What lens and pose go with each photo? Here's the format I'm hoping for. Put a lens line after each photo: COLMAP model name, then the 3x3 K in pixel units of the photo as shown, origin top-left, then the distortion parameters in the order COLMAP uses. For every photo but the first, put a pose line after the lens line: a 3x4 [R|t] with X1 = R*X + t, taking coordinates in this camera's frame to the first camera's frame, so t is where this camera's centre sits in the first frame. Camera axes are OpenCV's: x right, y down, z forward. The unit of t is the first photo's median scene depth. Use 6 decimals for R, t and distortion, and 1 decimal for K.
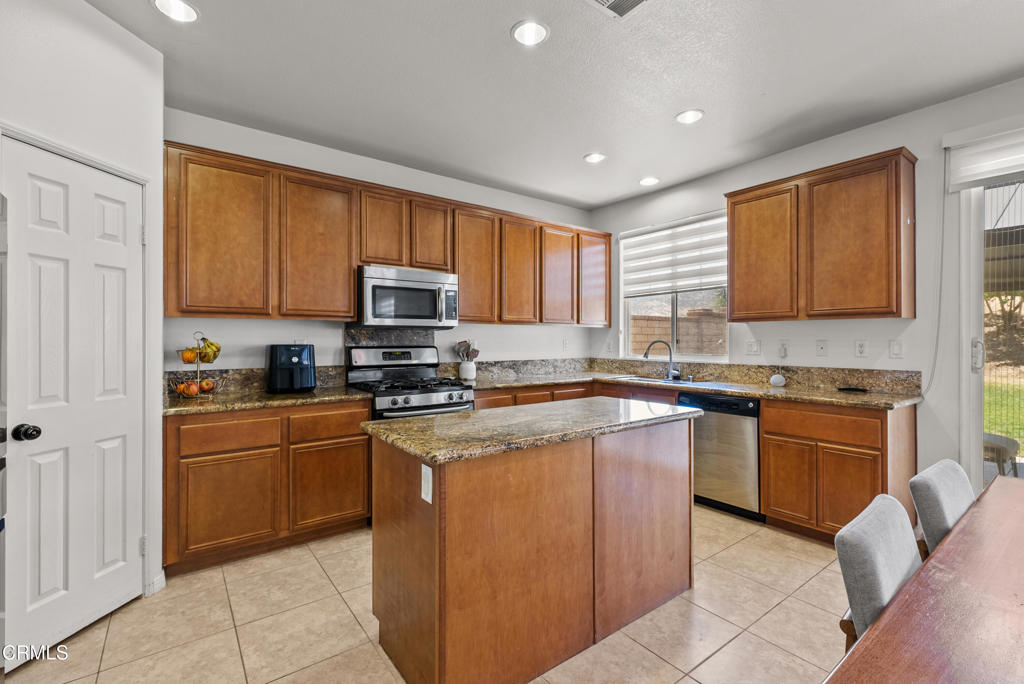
lens RADIAL K [[451.5, 0, 510.0], [0, 451.5, 338.9], [0, 0, 1]] dist [0.003700, 0.000257]
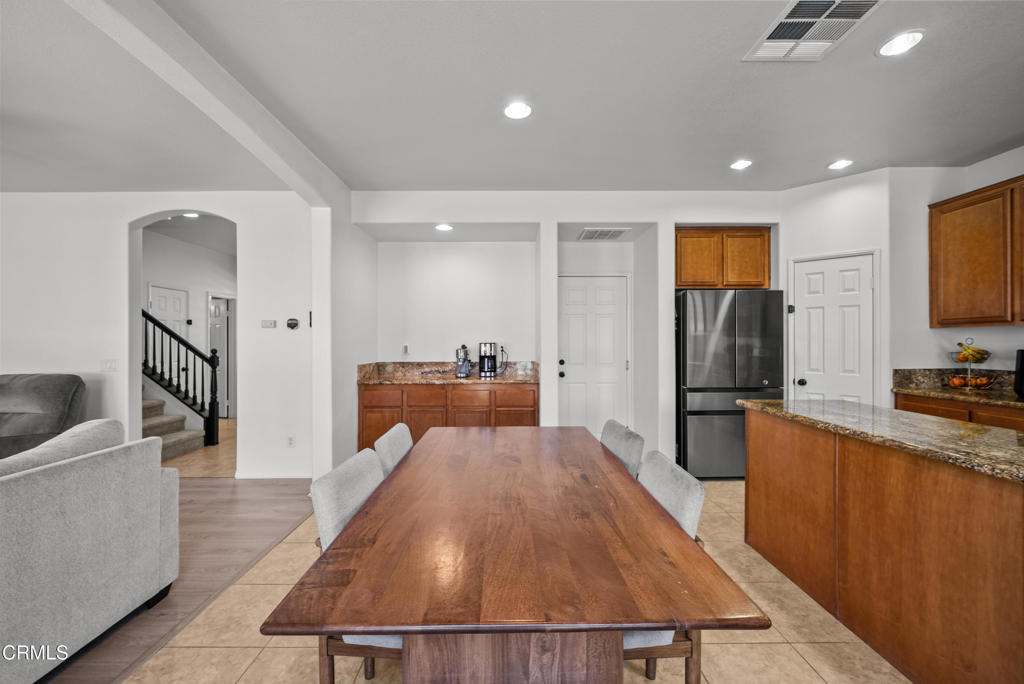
lens RADIAL K [[419.1, 0, 509.1], [0, 419.1, 340.0], [0, 0, 1]] dist [-0.001350, -0.000336]
pose [[-0.586760, -0.005970, -0.809739, 0.800039], [-0.001437, 0.999979, -0.006332, -0.001370], [0.809759, -0.002552, -0.586756, 0.511377]]
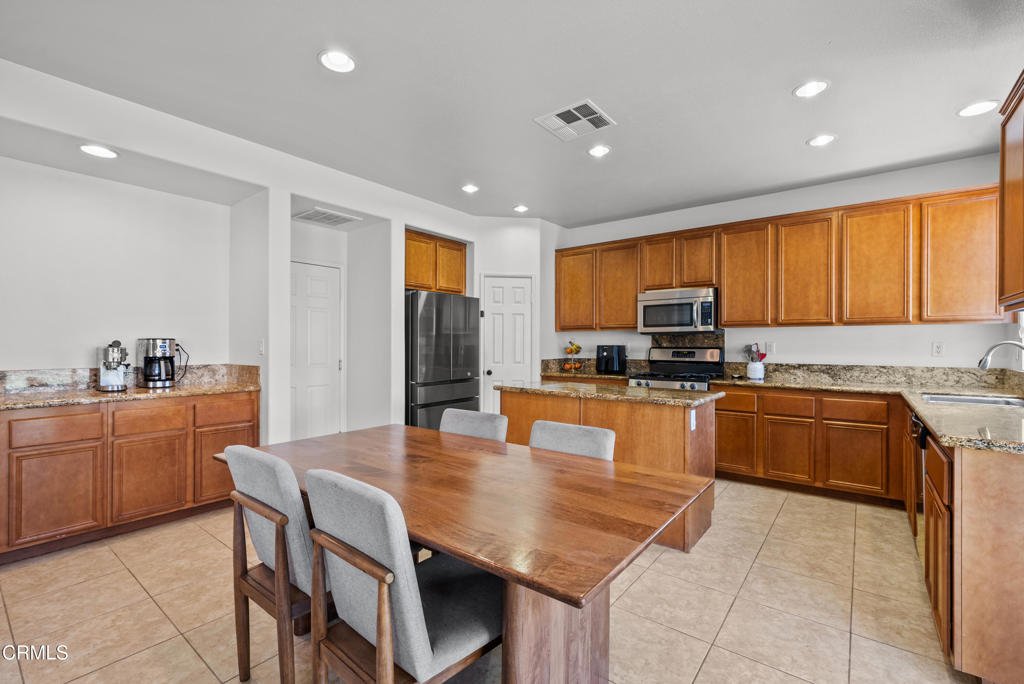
lens RADIAL K [[451.5, 0, 522.3], [0, 451.5, 344.7], [0, 0, 1]] dist [0.003700, 0.000257]
pose [[0.282649, -0.002823, -0.959219, 0.918063], [-0.001689, 0.999993, -0.003441, 0.014212], [0.959222, 0.002593, 0.282642, 0.176716]]
